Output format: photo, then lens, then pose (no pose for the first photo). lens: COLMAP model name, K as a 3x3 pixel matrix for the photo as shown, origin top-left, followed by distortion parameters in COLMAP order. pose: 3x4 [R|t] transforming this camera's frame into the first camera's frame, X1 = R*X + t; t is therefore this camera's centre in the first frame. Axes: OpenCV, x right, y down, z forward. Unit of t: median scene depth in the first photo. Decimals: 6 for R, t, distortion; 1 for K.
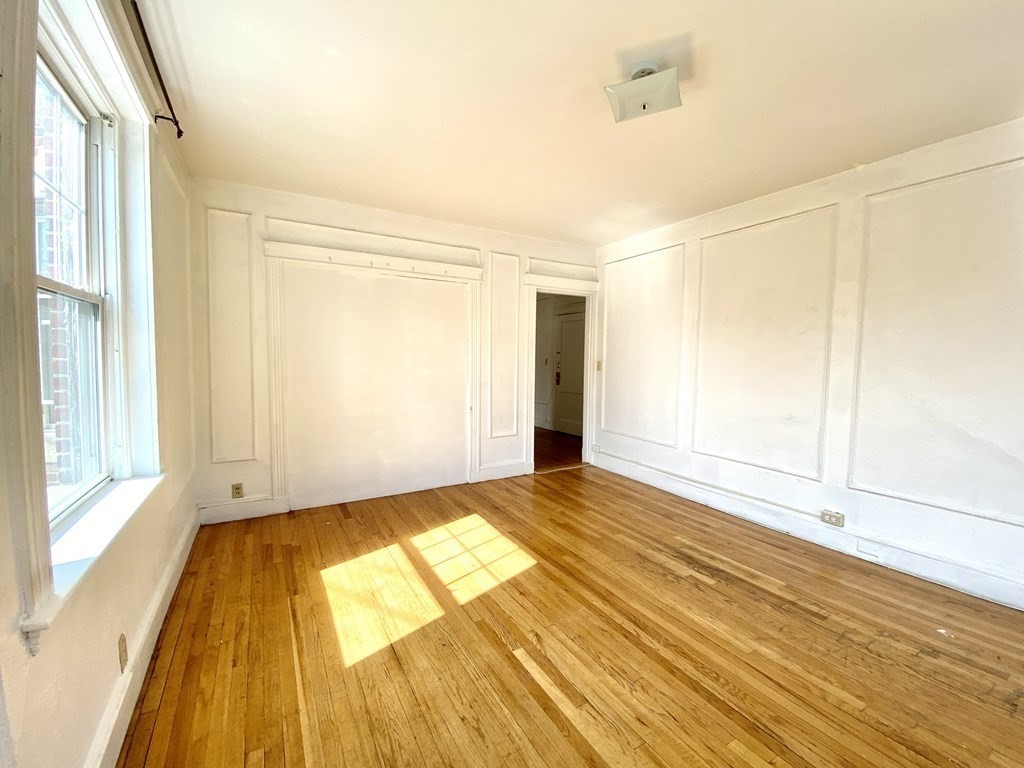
lens RADIAL K [[452.9, 0, 512.0], [0, 452.9, 384.0], [0, 0, 1]] dist [0.037309, -0.032769]
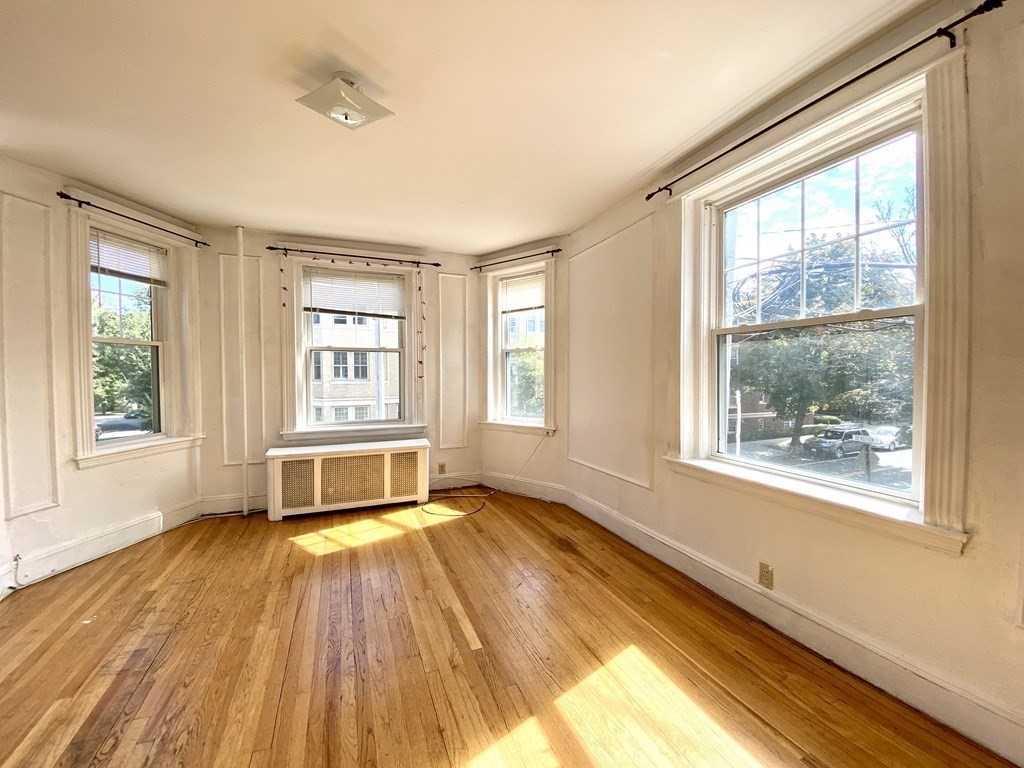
lens RADIAL K [[452.9, 0, 512.0], [0, 452.9, 384.0], [0, 0, 1]] dist [0.037309, -0.032769]
pose [[-0.990983, -0.006705, 0.133822, -0.194438], [0.004675, 0.996409, 0.084545, -0.104495], [-0.133908, 0.084408, -0.987393, 1.889177]]
